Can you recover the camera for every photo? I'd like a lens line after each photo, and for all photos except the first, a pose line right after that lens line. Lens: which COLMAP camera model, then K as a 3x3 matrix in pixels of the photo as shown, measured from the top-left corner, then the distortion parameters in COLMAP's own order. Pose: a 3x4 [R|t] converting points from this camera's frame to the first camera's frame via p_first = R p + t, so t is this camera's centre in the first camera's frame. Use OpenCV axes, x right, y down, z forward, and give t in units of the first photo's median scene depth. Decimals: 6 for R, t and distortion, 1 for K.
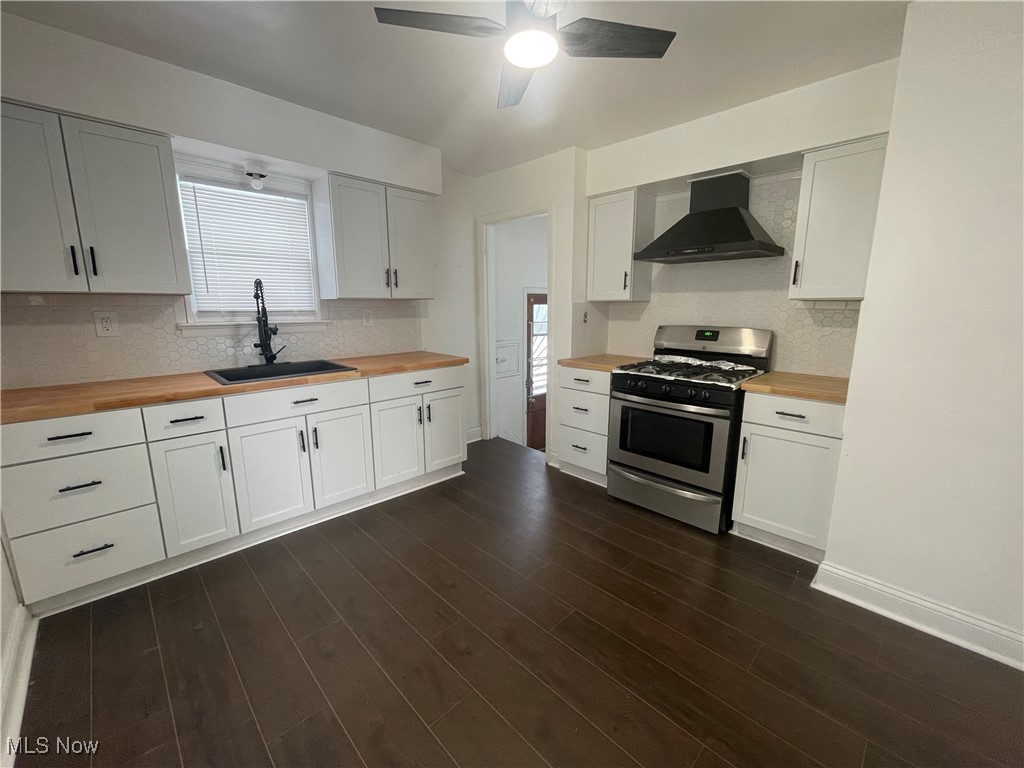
lens RADIAL K [[419.5, 0, 512.9], [0, 419.5, 380.8], [0, 0, 1]] dist [-0.000409, 0.000353]
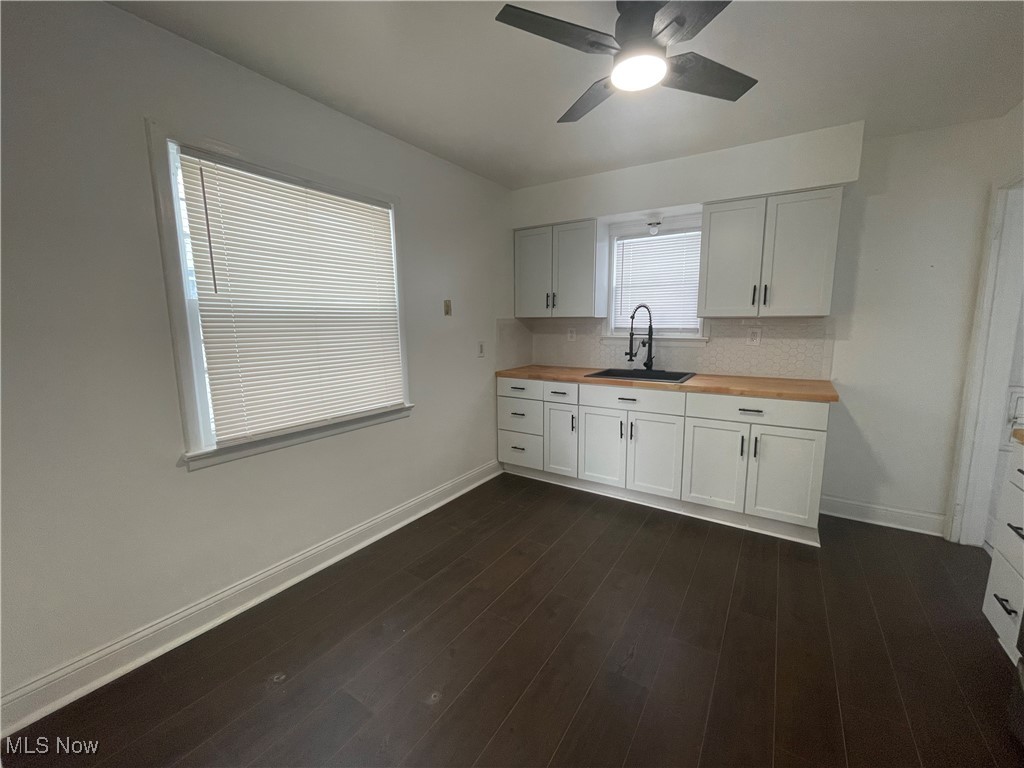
lens RADIAL K [[419.5, 0, 514.5], [0, 419.5, 384.8], [0, 0, 1]] dist [-0.000409, 0.000353]
pose [[0.215698, 0.139226, -0.966484, 0.617315], [-0.175856, 0.979138, 0.101802, -0.059299], [0.960494, 0.148004, 0.235682, 0.352365]]
